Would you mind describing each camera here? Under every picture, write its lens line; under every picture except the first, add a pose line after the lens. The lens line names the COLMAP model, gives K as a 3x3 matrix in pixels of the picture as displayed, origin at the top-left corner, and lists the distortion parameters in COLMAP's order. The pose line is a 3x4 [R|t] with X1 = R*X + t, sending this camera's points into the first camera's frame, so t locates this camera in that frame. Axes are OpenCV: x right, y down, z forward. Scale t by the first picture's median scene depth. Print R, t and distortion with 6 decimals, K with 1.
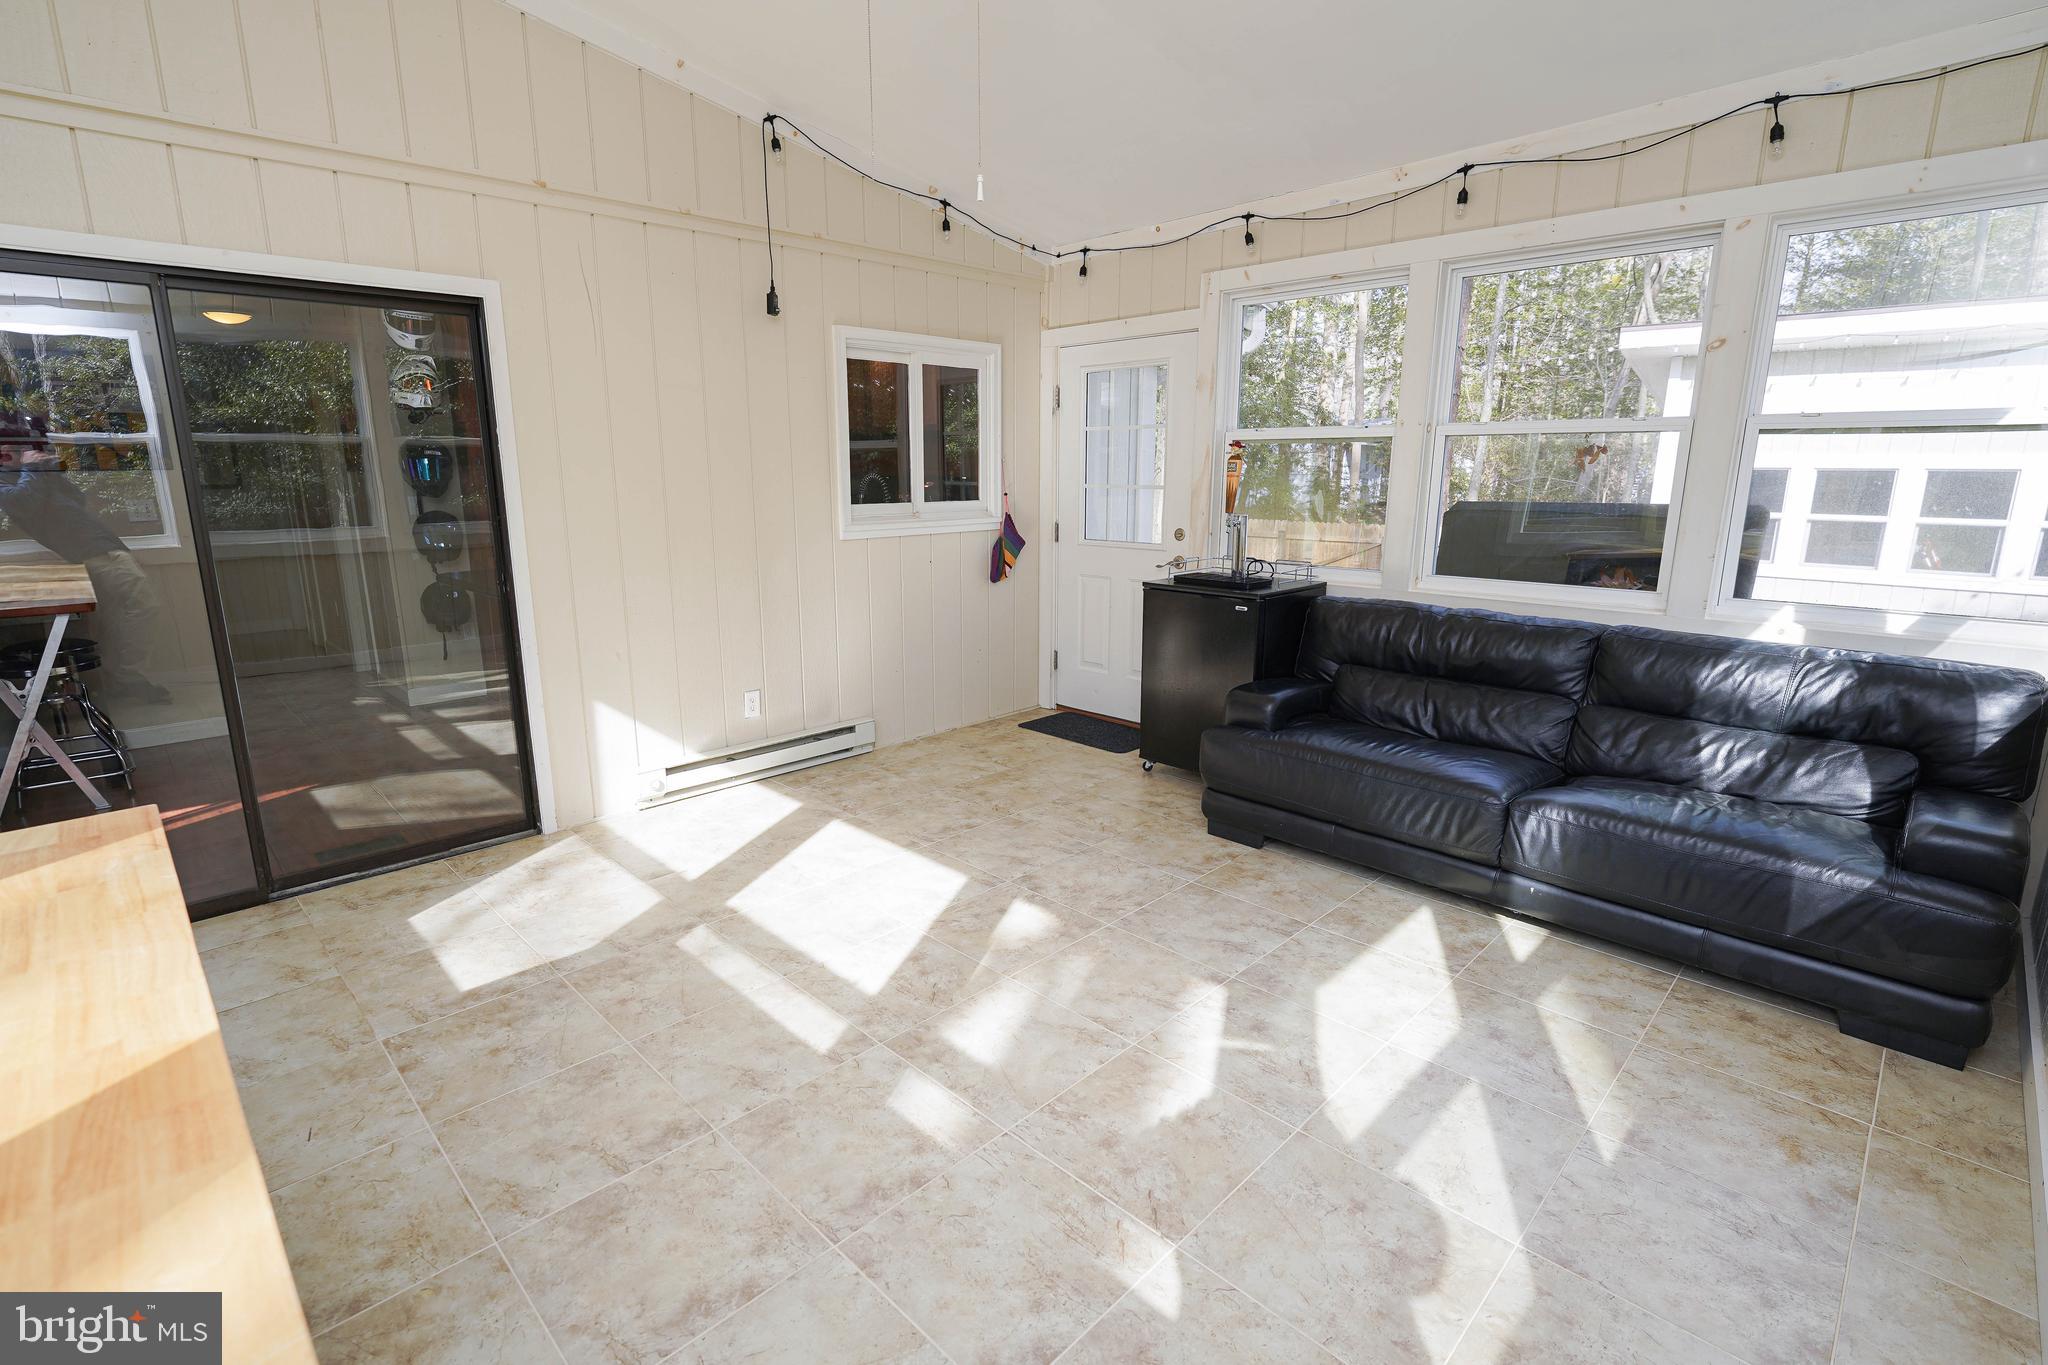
lens RADIAL K [[944.3, 0, 1005.0], [0, 944.3, 682.7], [0, 0, 1]] dist [-0.016239, -0.000290]
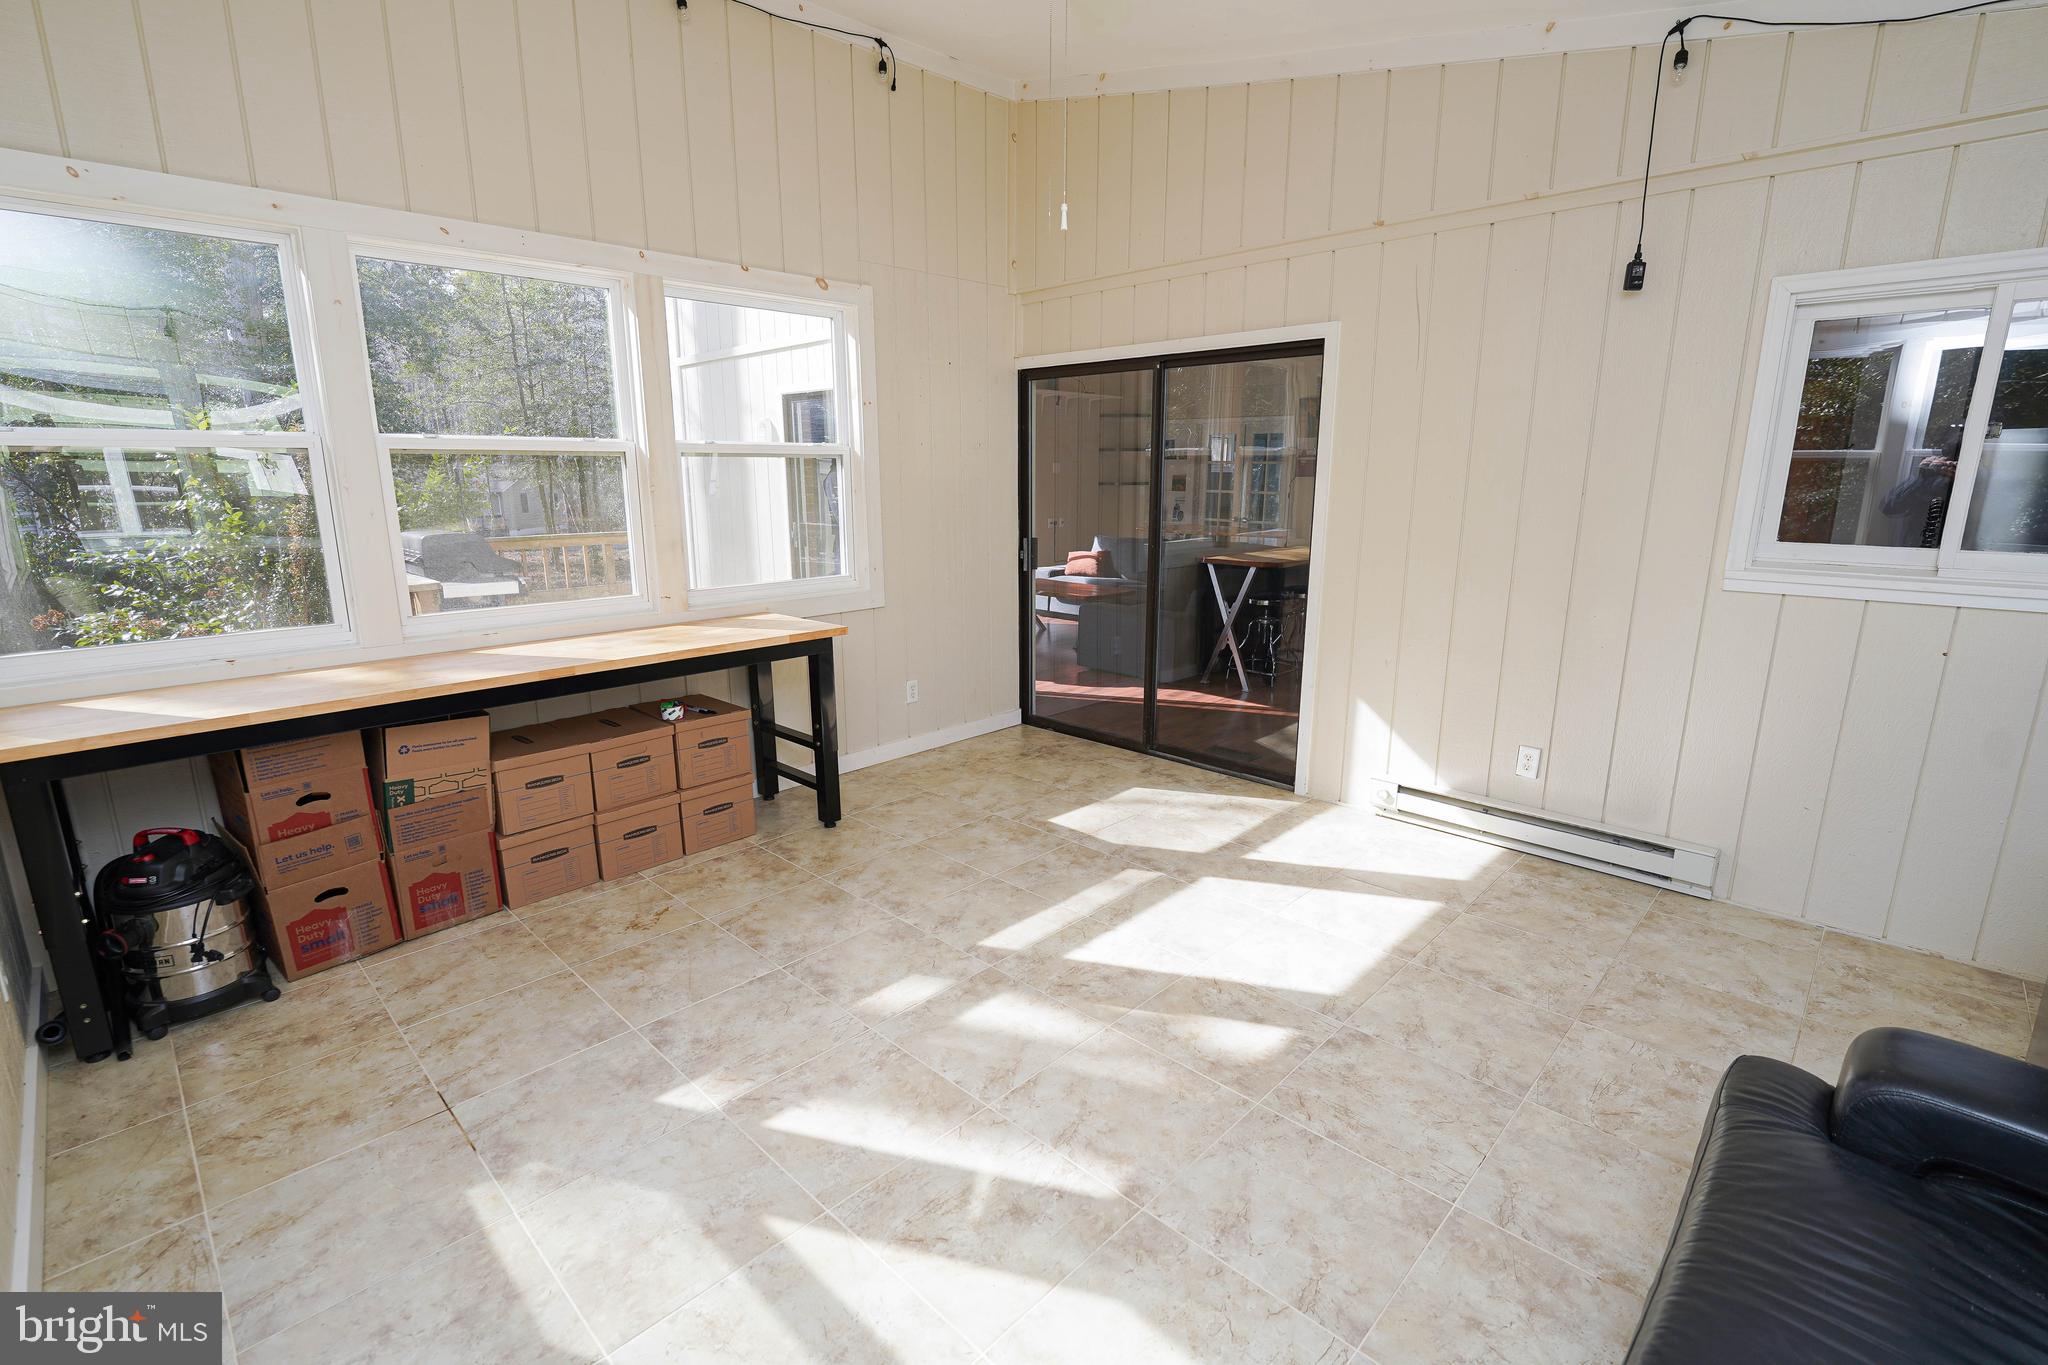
lens RADIAL K [[924.8, 0, 1017.3], [0, 924.8, 686.5], [0, 0, 1]] dist [-0.018903, -0.000002]
pose [[0.019514, 0.227359, -0.973615, 0.747030], [-0.220716, 0.950755, 0.217597, -0.175732], [0.975143, 0.210646, 0.068735, 0.700487]]
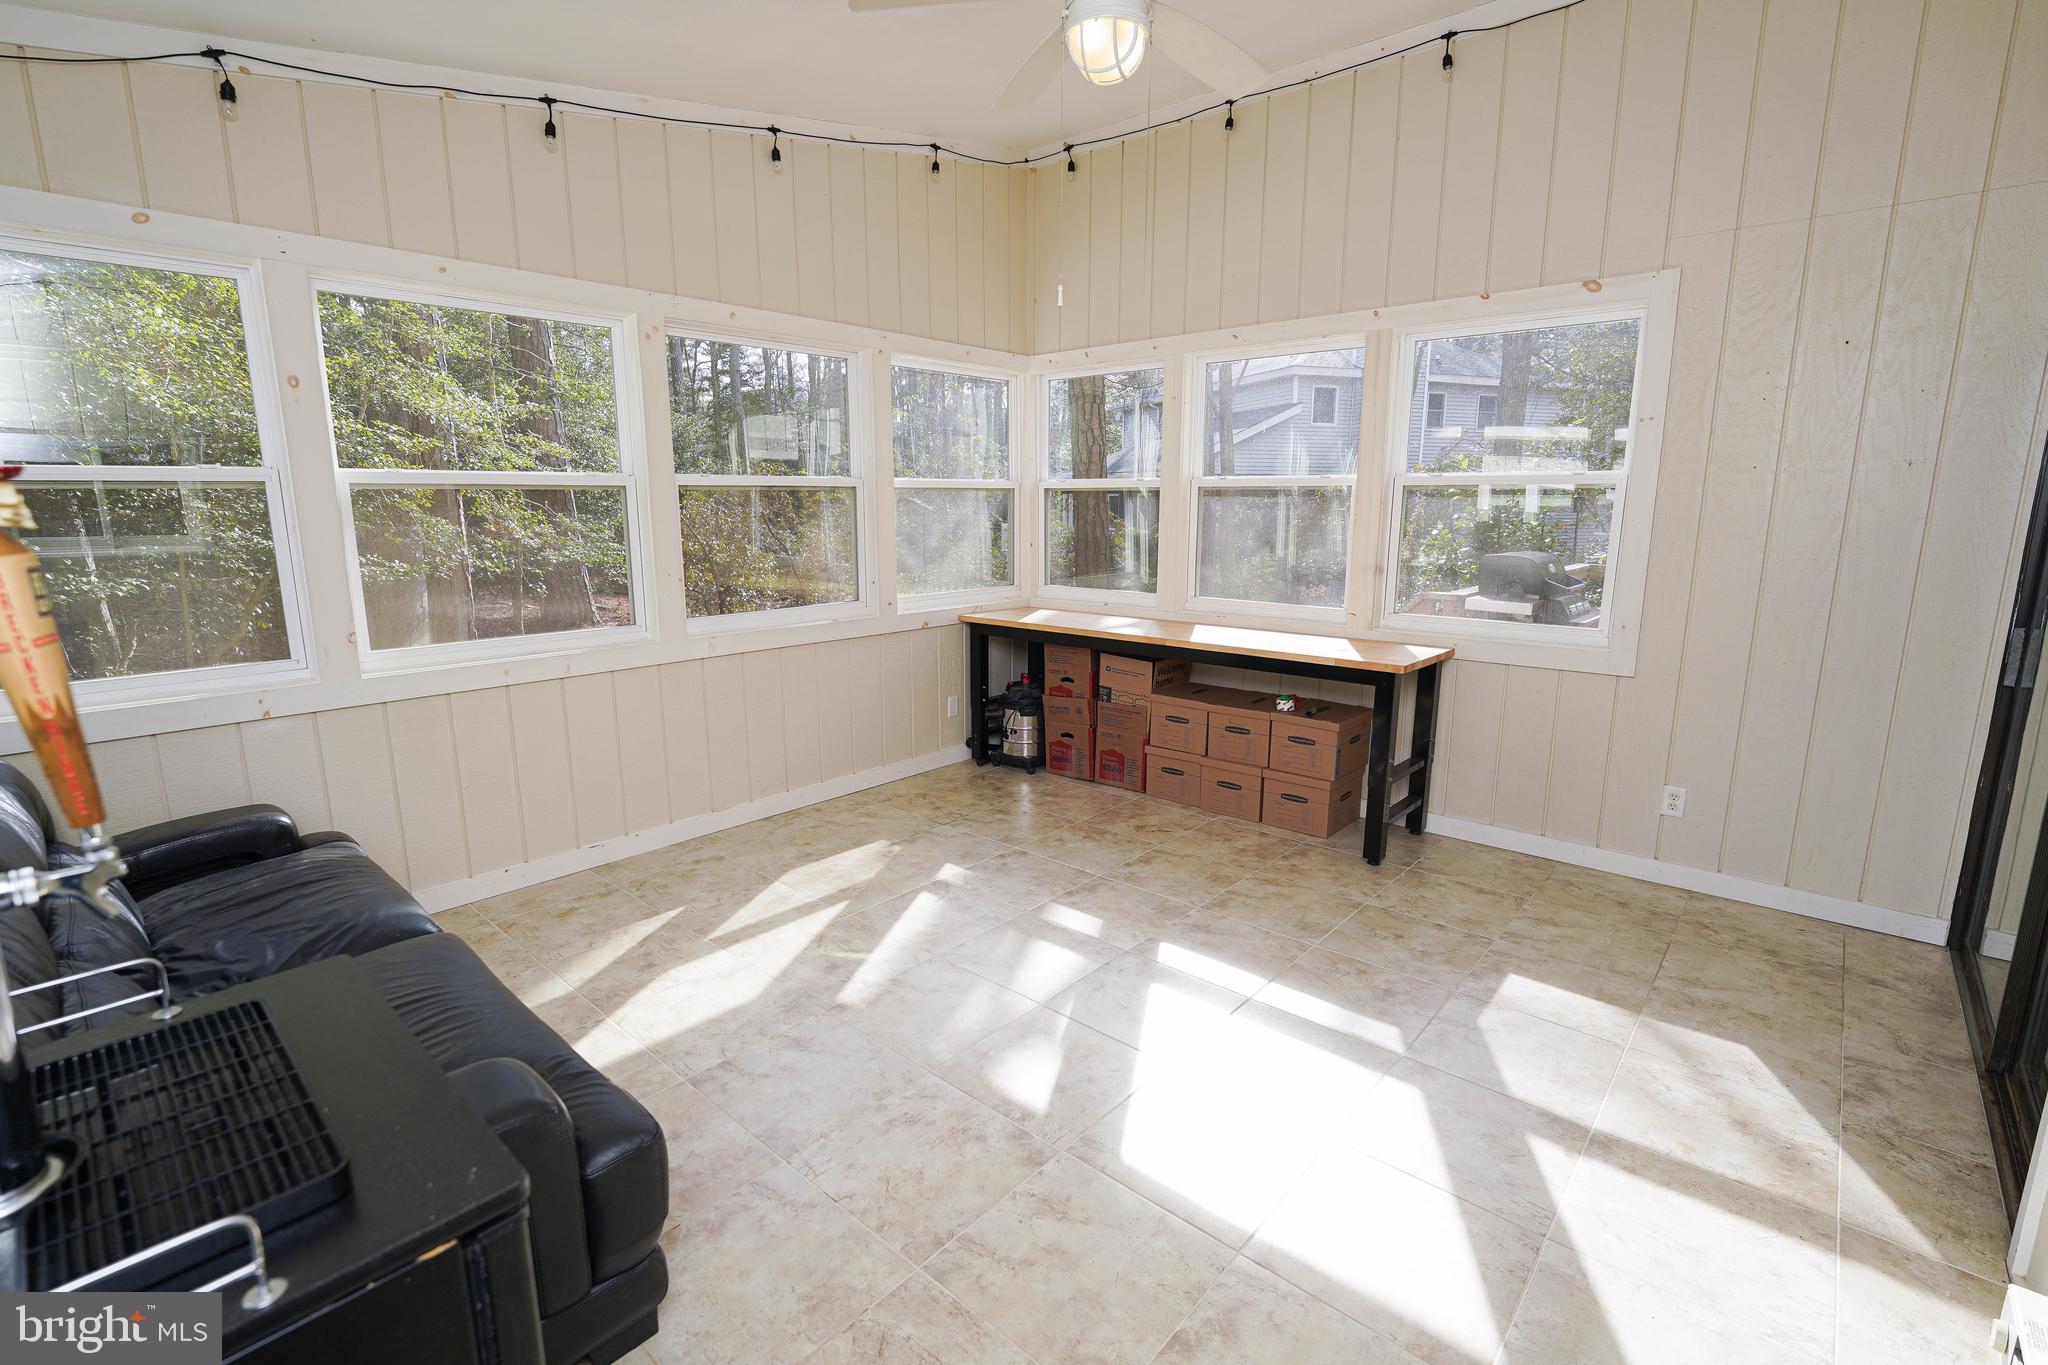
lens RADIAL K [[929.8, 0, 1006.4], [0, 929.8, 683.6], [0, 0, 1]] dist [-0.015618, -0.000230]
pose [[-0.998507, 0.013468, -0.052940, 0.080994], [-0.009278, 0.913233, 0.407331, -0.392457], [0.053833, 0.407214, -0.911745, 1.621892]]
